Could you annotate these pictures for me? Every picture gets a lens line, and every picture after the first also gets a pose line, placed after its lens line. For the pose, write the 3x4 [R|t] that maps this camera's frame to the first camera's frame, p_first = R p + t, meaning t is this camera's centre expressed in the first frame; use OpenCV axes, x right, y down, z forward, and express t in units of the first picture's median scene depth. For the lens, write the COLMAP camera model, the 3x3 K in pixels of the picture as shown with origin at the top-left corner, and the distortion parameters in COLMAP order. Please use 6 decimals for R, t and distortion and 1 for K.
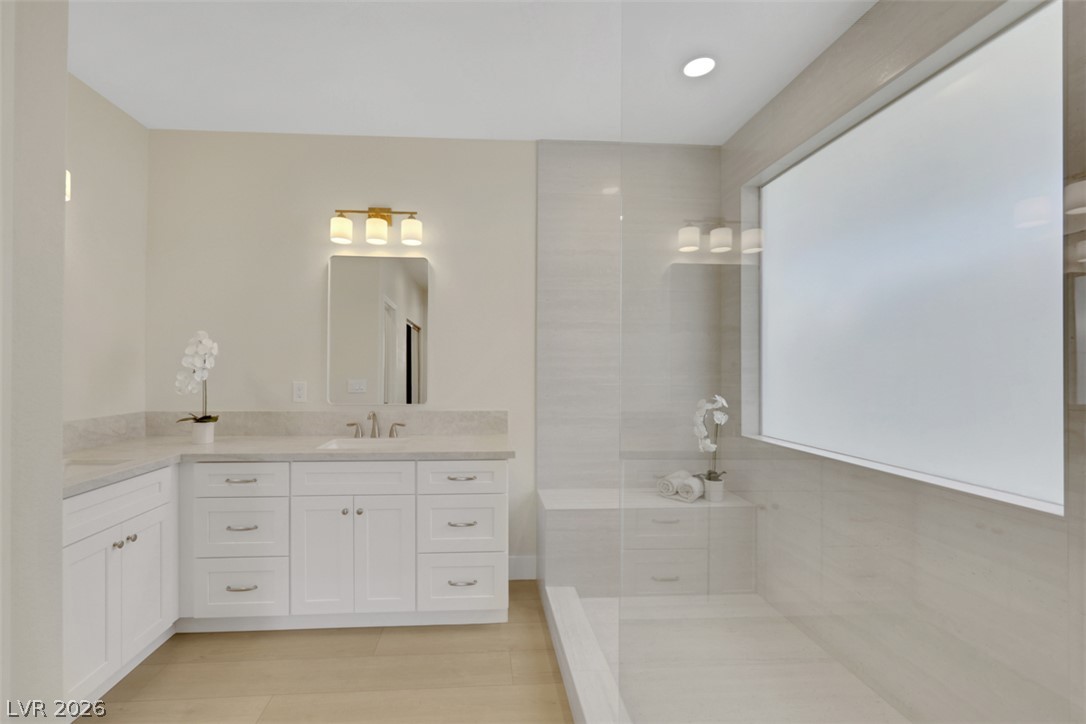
lens RADIAL K [[448.0, 0, 542.7], [0, 448.0, 373.8], [0, 0, 1]] dist [-0.001290, 0.001669]
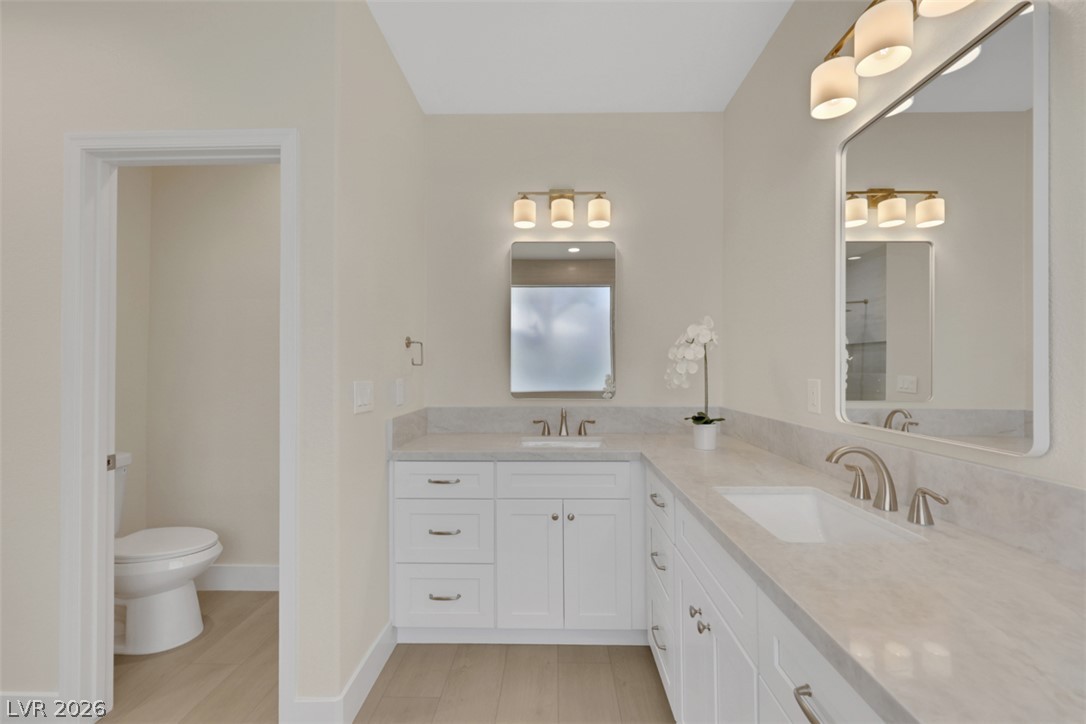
lens RADIAL K [[495.7, 0, 543.7], [0, 495.7, 354.0], [0, 0, 1]] dist [0.002135, -0.000904]
pose [[0.997004, -0.004377, -0.077226, -0.330901], [0.002494, 0.999698, -0.024458, -0.001225], [0.077309, 0.024193, 0.996714, -0.022794]]
